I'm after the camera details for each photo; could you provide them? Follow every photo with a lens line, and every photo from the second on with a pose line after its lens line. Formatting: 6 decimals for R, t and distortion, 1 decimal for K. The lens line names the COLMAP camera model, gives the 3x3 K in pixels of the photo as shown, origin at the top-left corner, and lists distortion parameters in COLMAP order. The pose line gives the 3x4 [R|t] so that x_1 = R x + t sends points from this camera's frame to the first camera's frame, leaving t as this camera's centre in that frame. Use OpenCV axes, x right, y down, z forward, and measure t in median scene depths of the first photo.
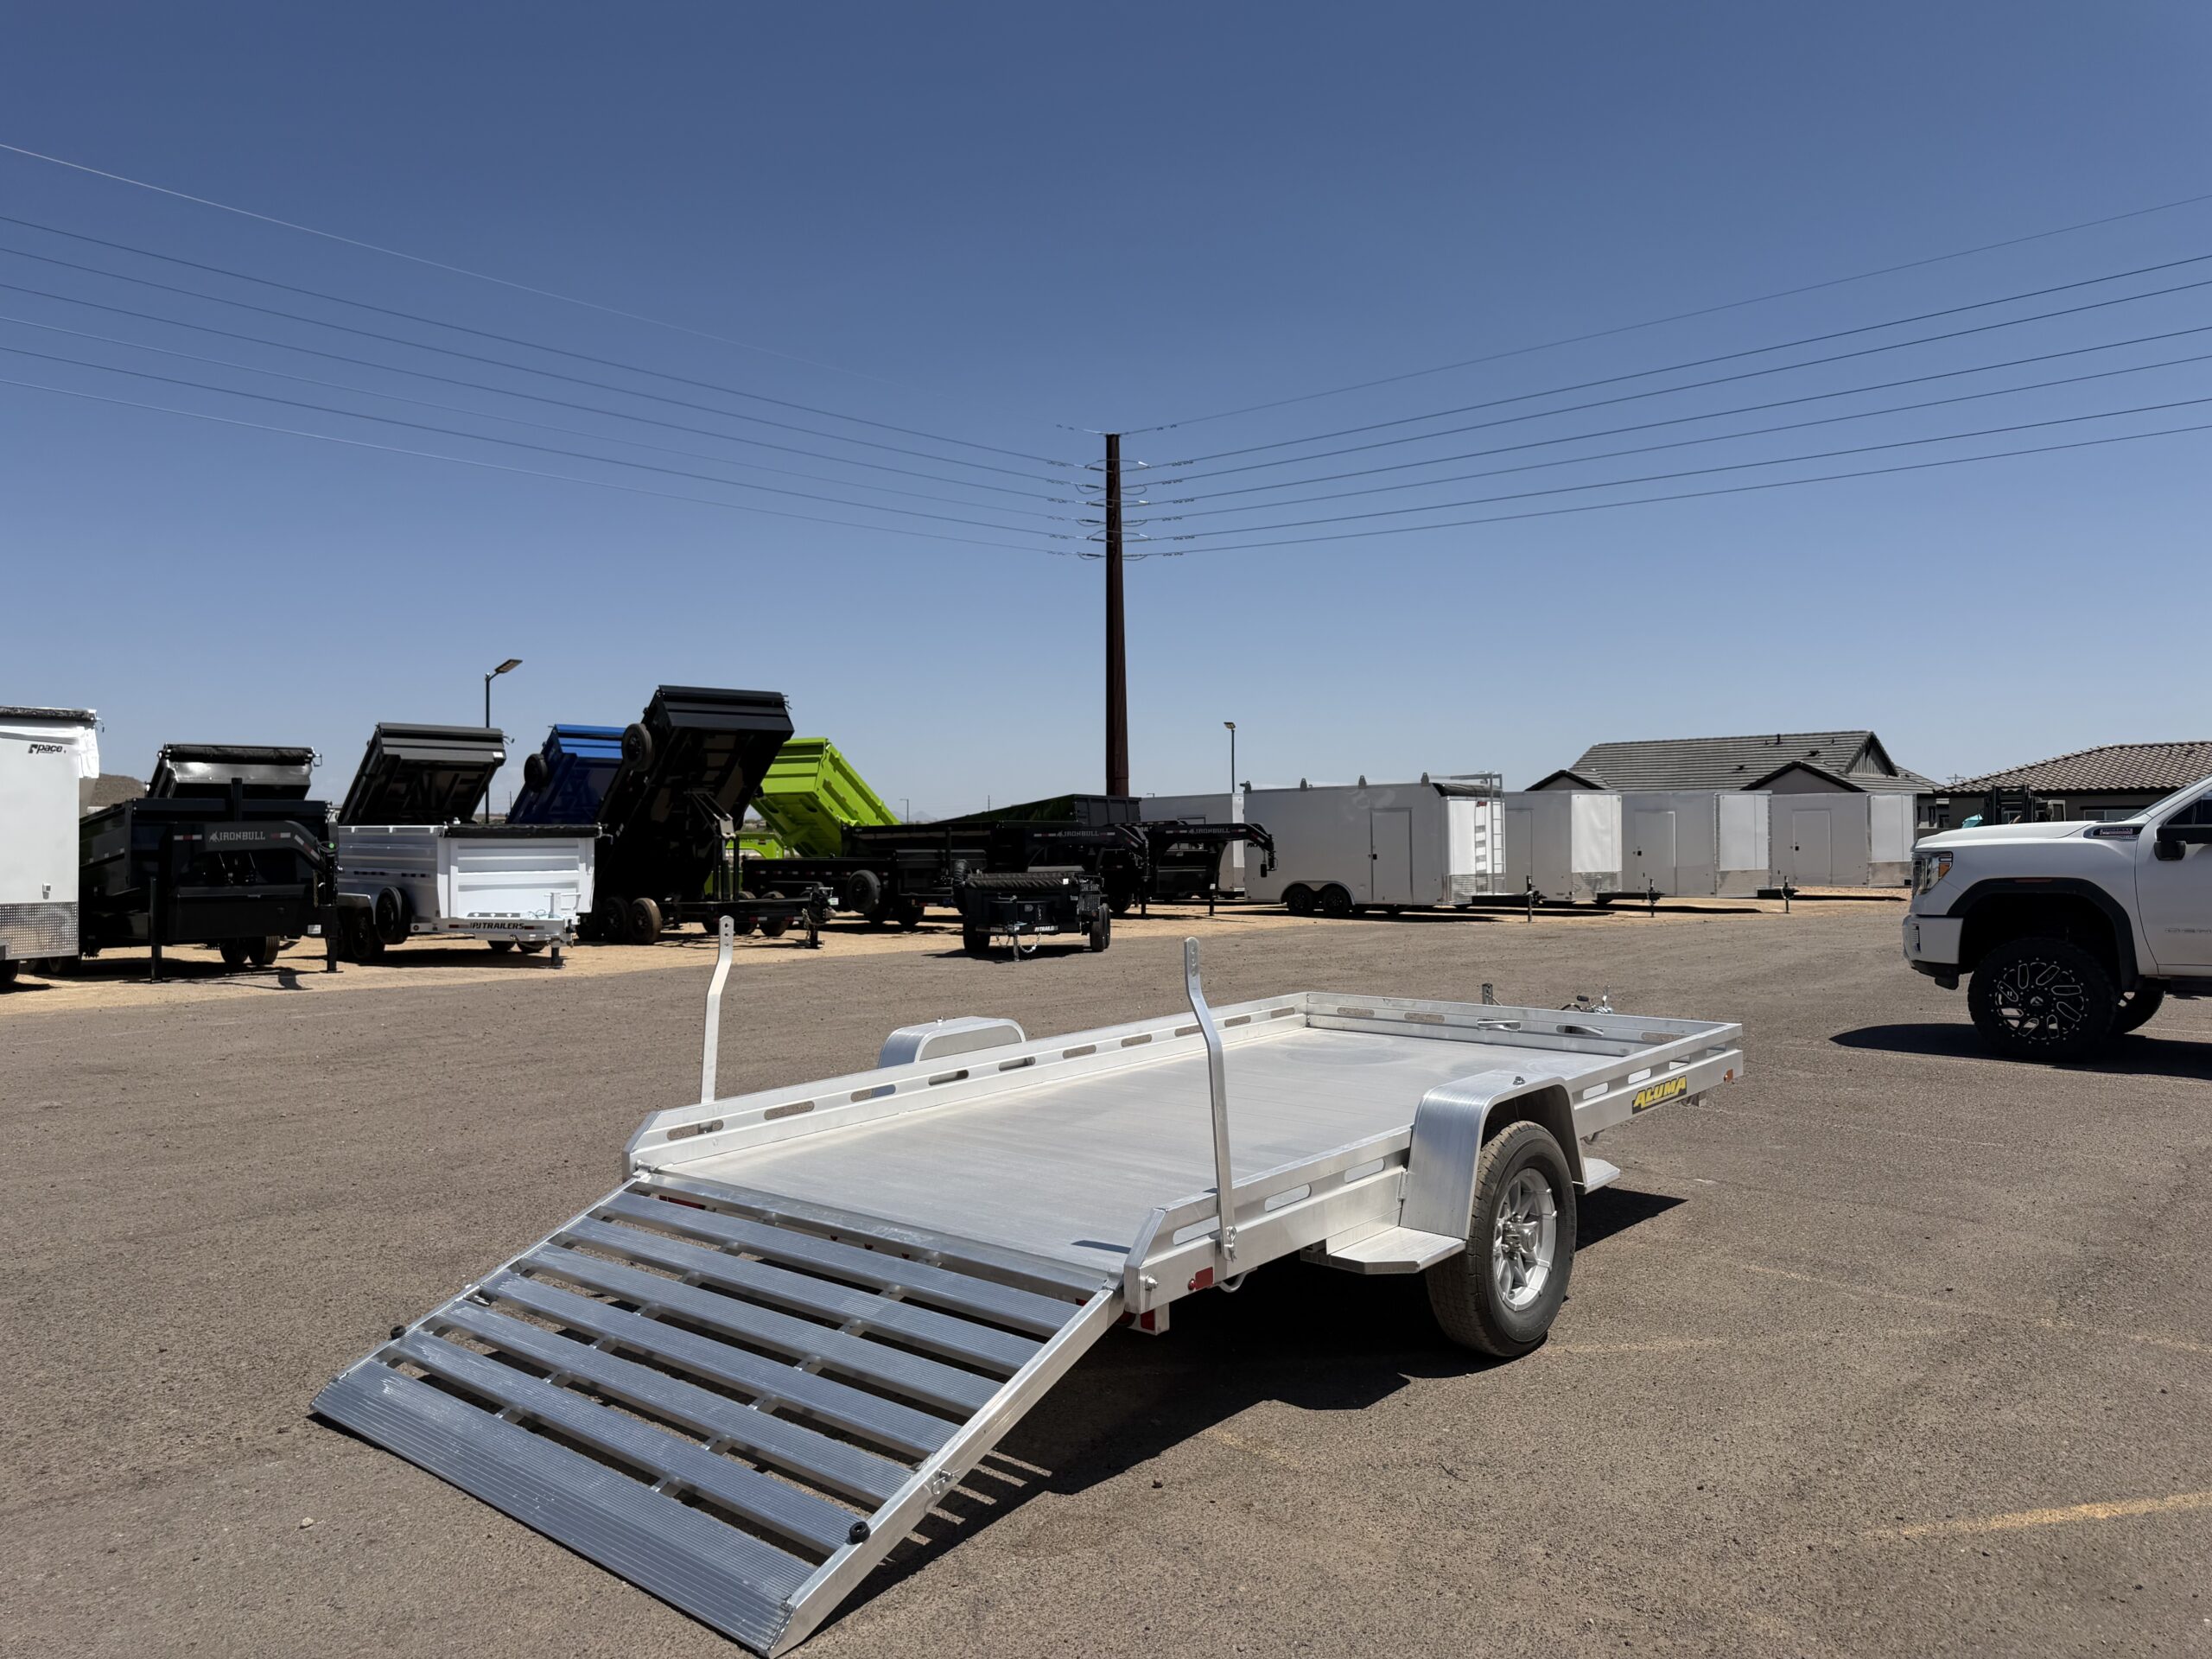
lens RADIAL K [[1547.8, 0, 1099.2], [0, 1547.8, 833.7], [0, 0, 1]] dist [0.095390, -0.136432]
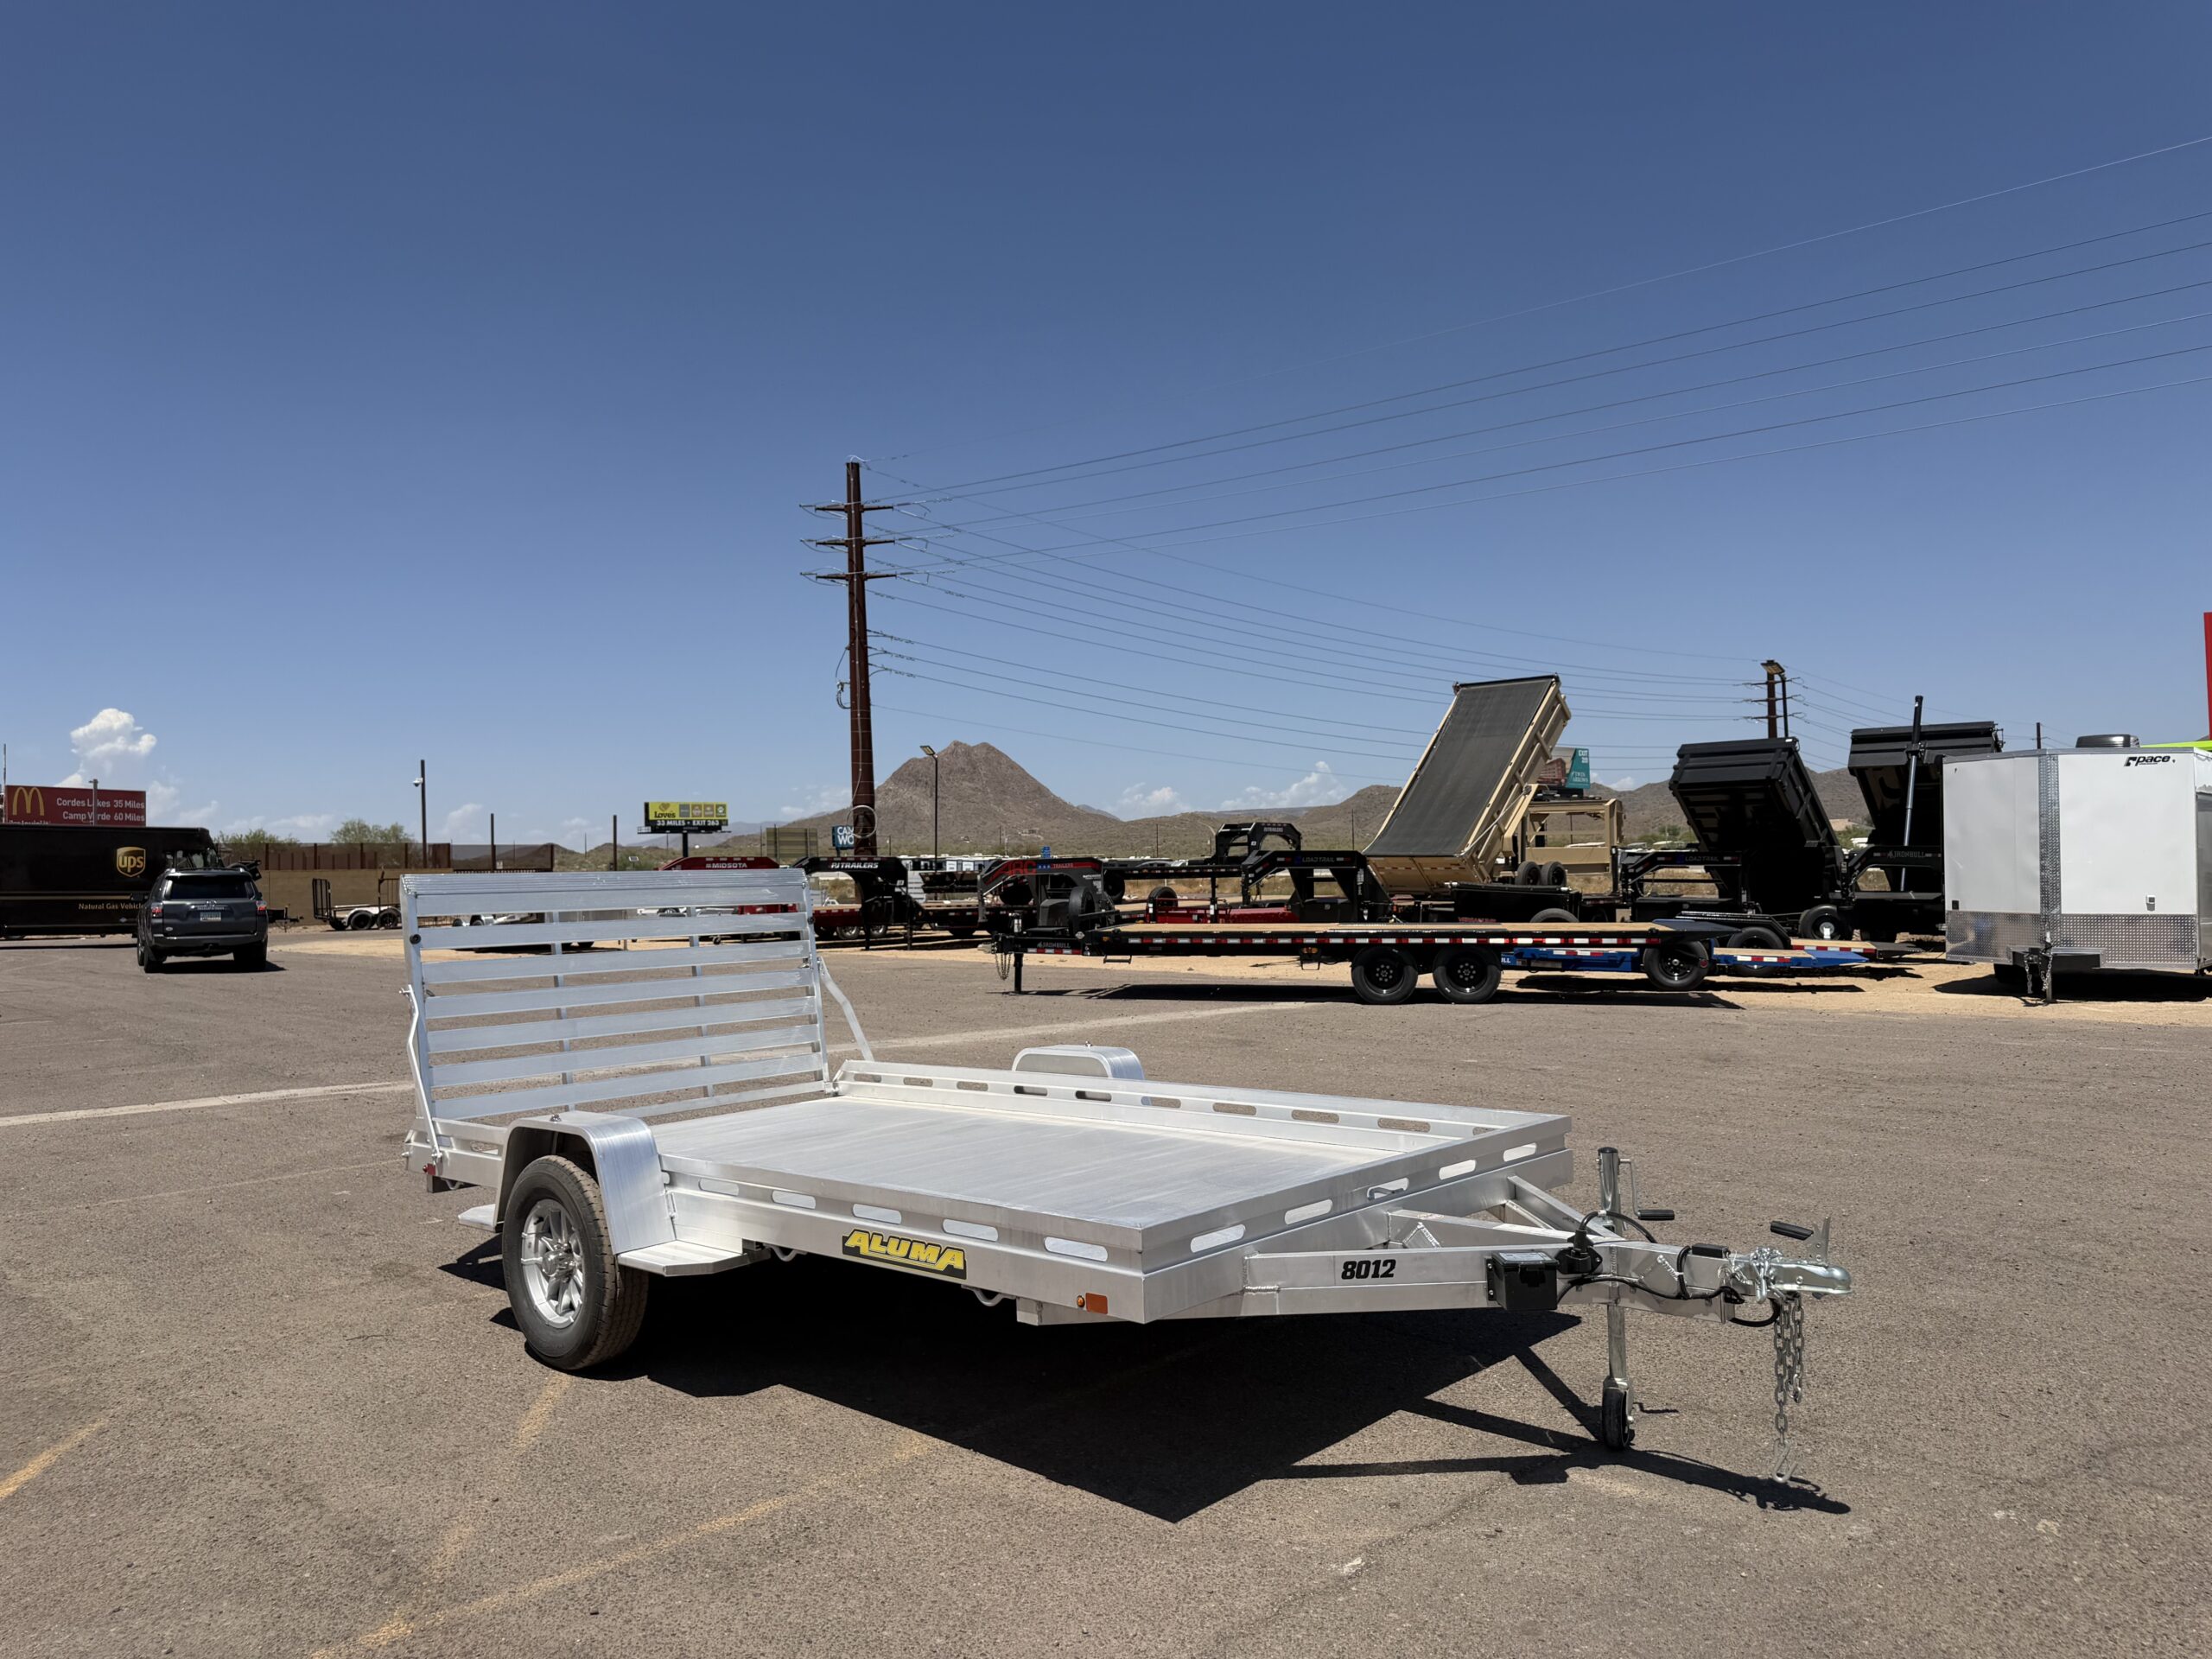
lens RADIAL K [[1547.3, 0, 1098.8], [0, 1547.3, 839.6], [0, 0, 1]] dist [0.079538, -0.096892]
pose [[-0.033095, -0.013768, -0.999357, 0.255691], [0.021155, 0.999671, -0.014473, -0.002315], [0.999228, -0.021620, -0.032793, 0.268407]]
